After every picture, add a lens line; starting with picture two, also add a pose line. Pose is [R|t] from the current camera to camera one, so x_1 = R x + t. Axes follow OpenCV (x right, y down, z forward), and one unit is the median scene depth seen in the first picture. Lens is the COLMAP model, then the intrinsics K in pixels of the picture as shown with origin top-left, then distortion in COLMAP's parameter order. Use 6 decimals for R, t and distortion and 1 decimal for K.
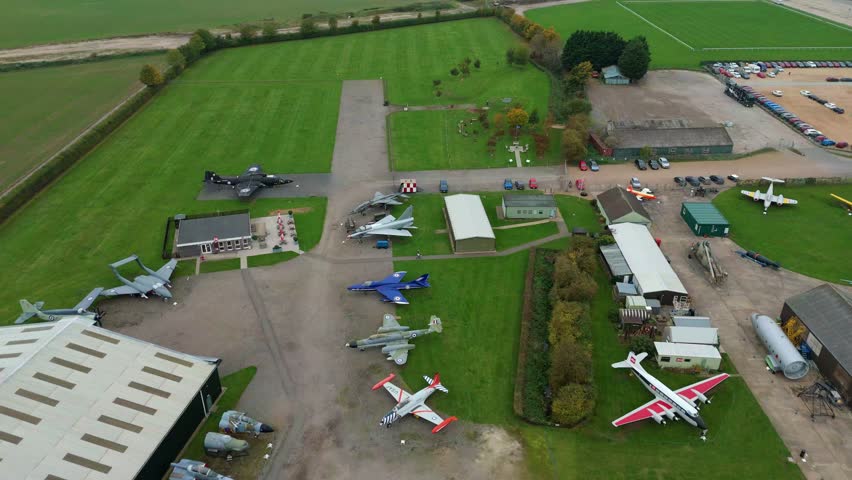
lens RADIAL K [[621.6, 0, 426.0], [0, 621.6, 240.0], [0, 0, 1]] dist [0.090530, -0.092491]
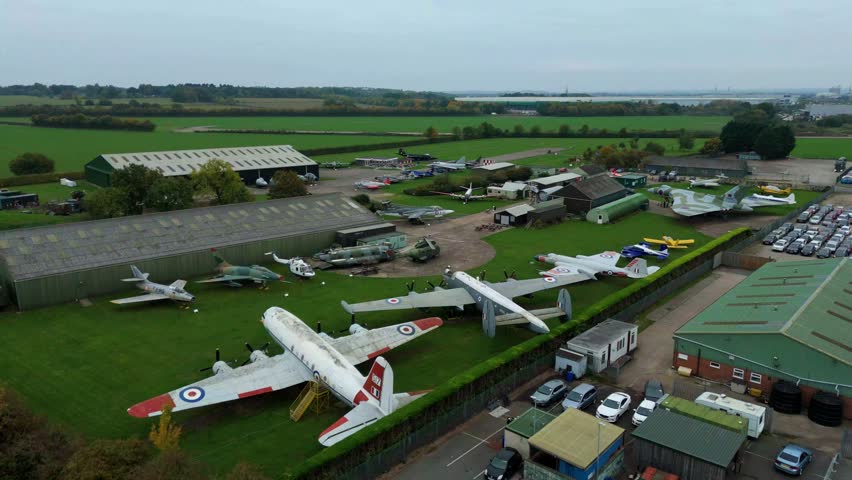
lens RADIAL K [[621.6, 0, 426.0], [0, 621.6, 240.0], [0, 0, 1]] dist [0.090530, -0.092491]
pose [[0.792030, 0.143284, -0.593429, 0.935712], [-0.301448, 0.937085, -0.176073, 0.492938], [0.530864, 0.318343, 0.785392, -0.365987]]
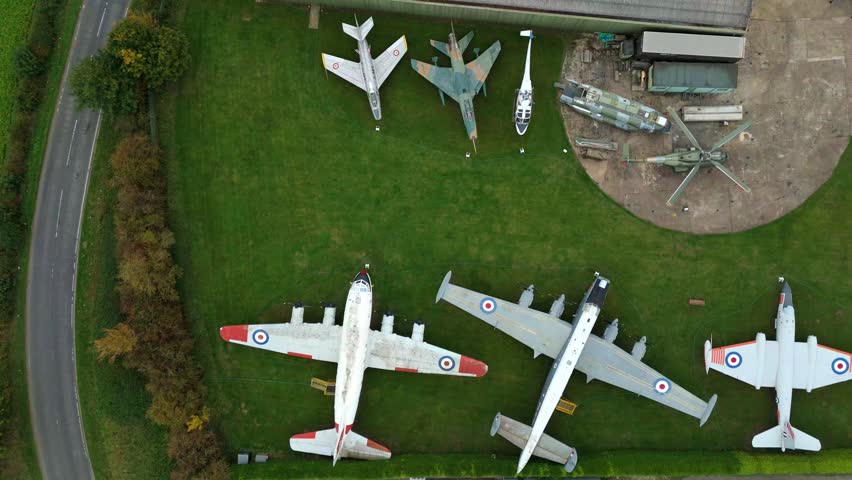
lens RADIAL K [[621.6, 0, 426.0], [0, 621.6, 240.0], [0, 0, 1]] dist [0.090530, -0.092491]
pose [[0.080797, 0.996678, -0.010215, 0.518090], [-0.465676, 0.046808, 0.883717, -0.030299], [0.881259, -0.066645, 0.467911, -0.226530]]
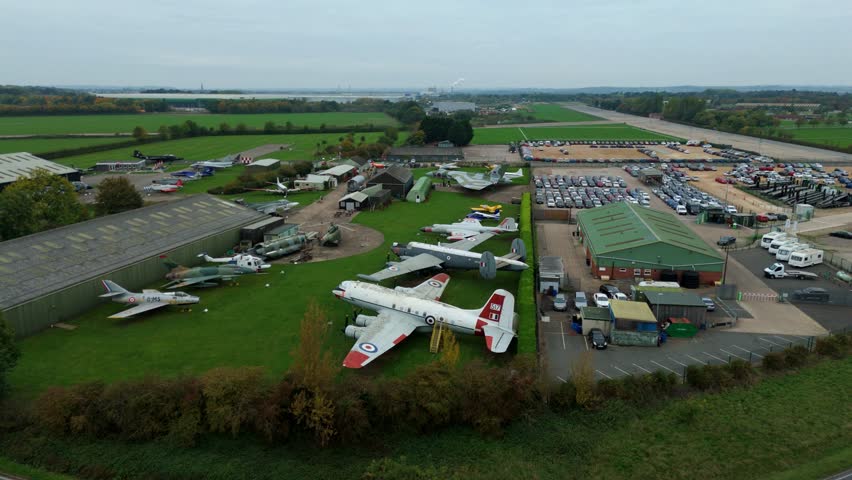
lens RADIAL K [[621.6, 0, 426.0], [0, 621.6, 240.0], [0, 0, 1]] dist [0.090530, -0.092491]
pose [[0.995135, 0.025412, -0.095188, 0.679552], [-0.050351, 0.961638, -0.269662, 0.608662], [0.084684, 0.273143, 0.958239, -0.585159]]
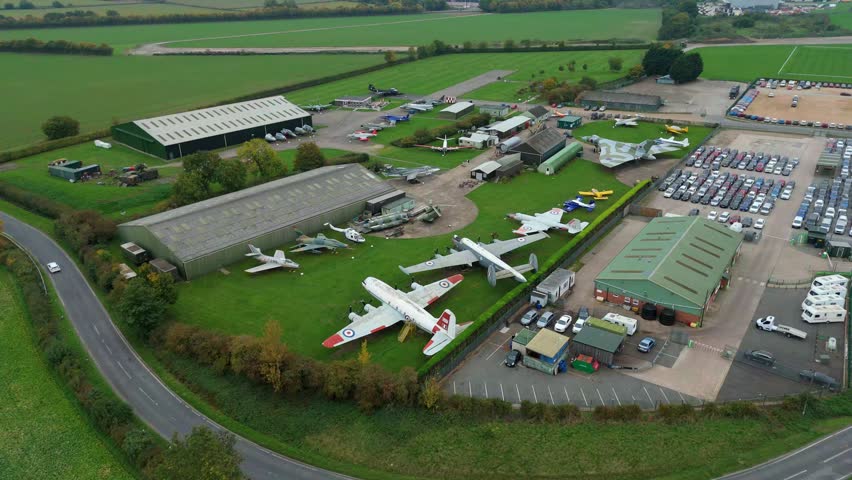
lens RADIAL K [[621.6, 0, 426.0], [0, 621.6, 240.0], [0, 0, 1]] dist [0.090530, -0.092491]
pose [[0.851631, 0.201817, -0.483730, 1.020689], [-0.245183, 0.969091, -0.027342, 0.446104], [0.463261, 0.141888, 0.874790, -0.741660]]
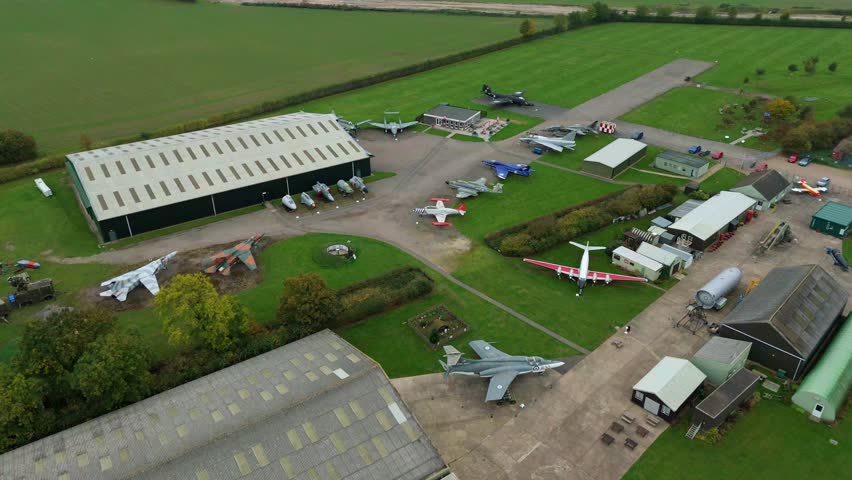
lens RADIAL K [[621.6, 0, 426.0], [0, 621.6, 240.0], [0, 0, 1]] dist [0.090530, -0.092491]
pose [[0.706704, 0.348060, -0.615974, 0.595837], [-0.346585, 0.929316, 0.127481, 0.088866], [0.616805, 0.123396, 0.777383, -0.144695]]
